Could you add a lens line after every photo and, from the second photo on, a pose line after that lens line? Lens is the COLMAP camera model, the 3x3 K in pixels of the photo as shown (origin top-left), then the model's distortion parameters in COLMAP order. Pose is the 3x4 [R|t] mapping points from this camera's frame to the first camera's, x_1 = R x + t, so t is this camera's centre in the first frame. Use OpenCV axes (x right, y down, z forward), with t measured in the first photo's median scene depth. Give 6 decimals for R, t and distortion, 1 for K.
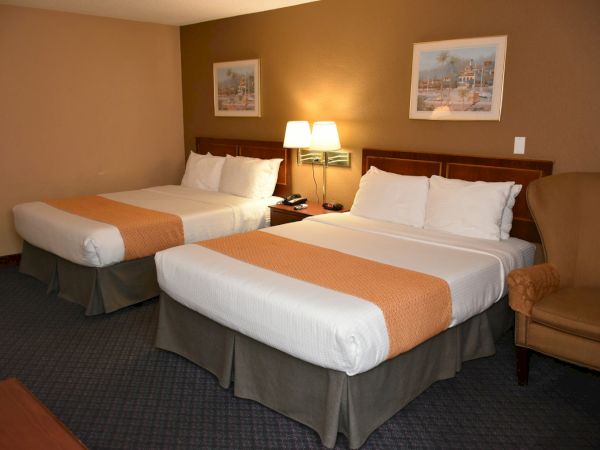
lens RADIAL K [[519.1, 0, 295.8], [0, 519.1, 225.1], [0, 0, 1]] dist [0.019831, -0.005368]
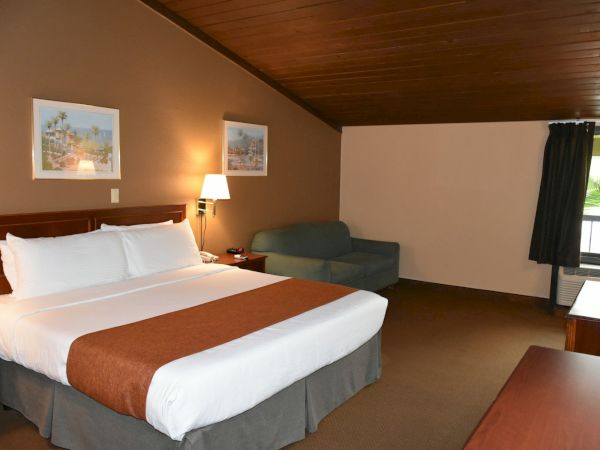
lens RADIAL K [[519.1, 0, 294.7], [0, 519.1, 223.9], [0, 0, 1]] dist [0.019831, -0.005368]
pose [[-0.151136, -0.105569, 0.982860, -1.128685], [0.212942, 0.967461, 0.136659, -0.237766], [-0.965305, 0.229946, -0.123739, 1.056736]]
